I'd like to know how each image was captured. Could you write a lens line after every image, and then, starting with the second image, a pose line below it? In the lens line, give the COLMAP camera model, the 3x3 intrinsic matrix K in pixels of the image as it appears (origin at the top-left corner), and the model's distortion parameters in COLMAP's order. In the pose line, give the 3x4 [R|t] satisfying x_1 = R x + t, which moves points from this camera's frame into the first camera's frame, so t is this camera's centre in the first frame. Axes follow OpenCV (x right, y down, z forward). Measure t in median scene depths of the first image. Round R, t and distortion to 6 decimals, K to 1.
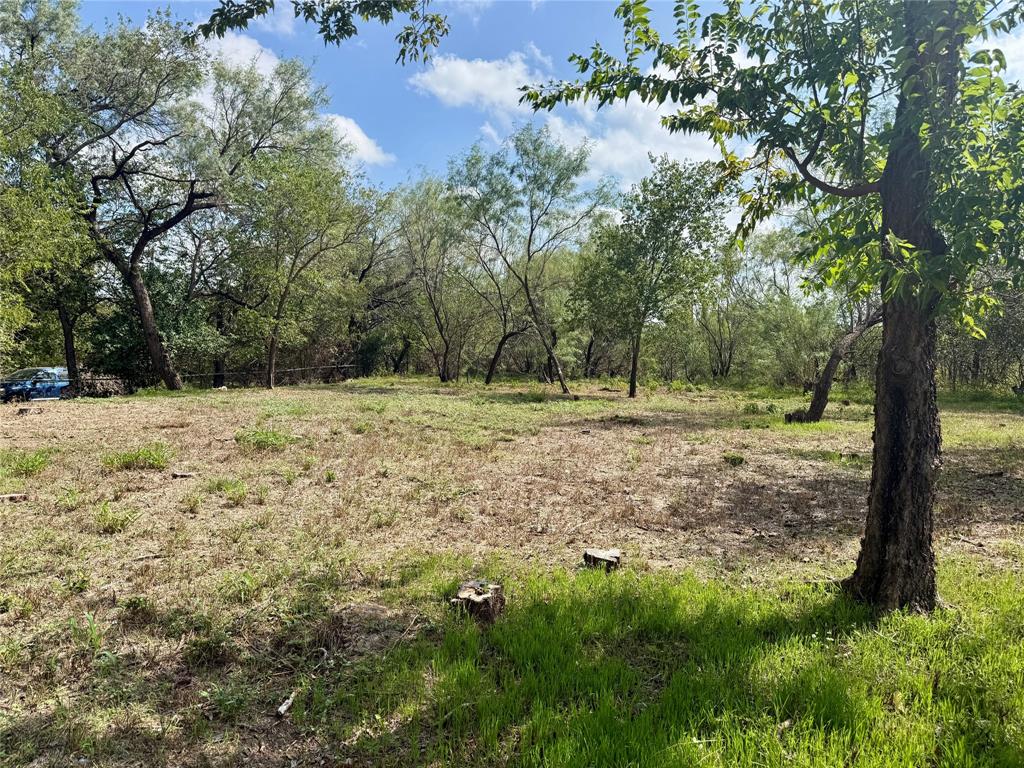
lens RADIAL K [[712.9, 0, 513.0], [0, 712.9, 380.2], [0, 0, 1]] dist [-0.005499, -0.010409]
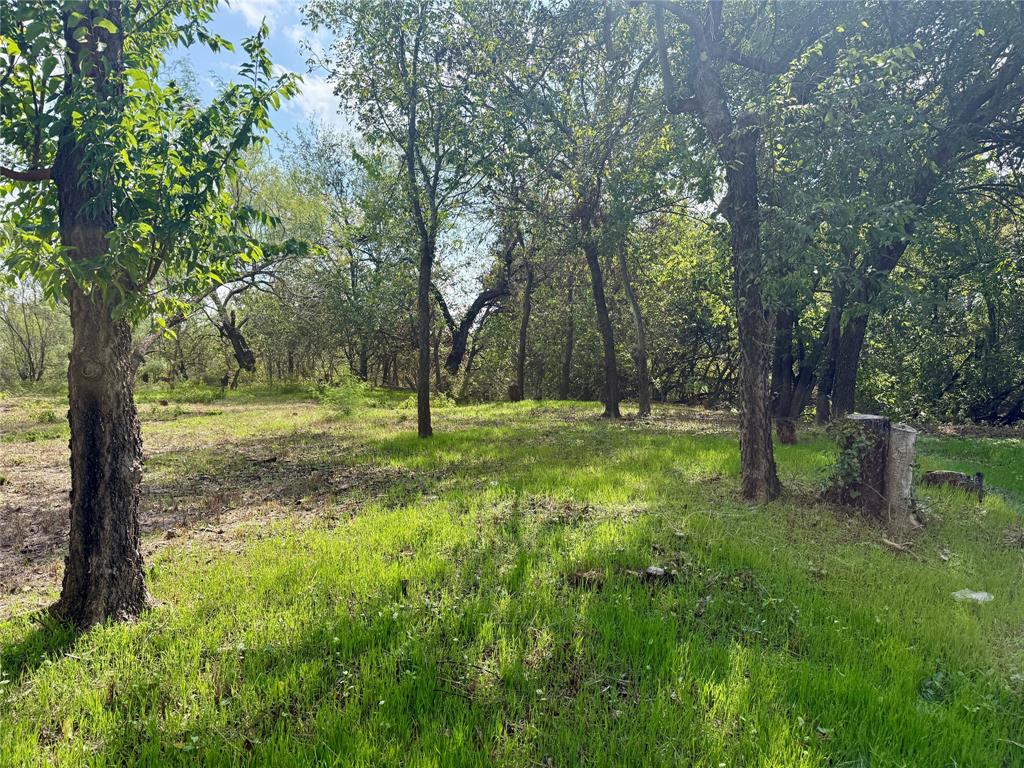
lens RADIAL K [[712.9, 0, 517.2], [0, 712.9, 386.3], [0, 0, 1]] dist [-0.005499, -0.010409]
pose [[0.646497, -0.049383, 0.761317, 0.189943], [0.041194, 0.998707, 0.029800, -0.000631], [-0.761804, 0.012096, 0.647695, -0.048910]]
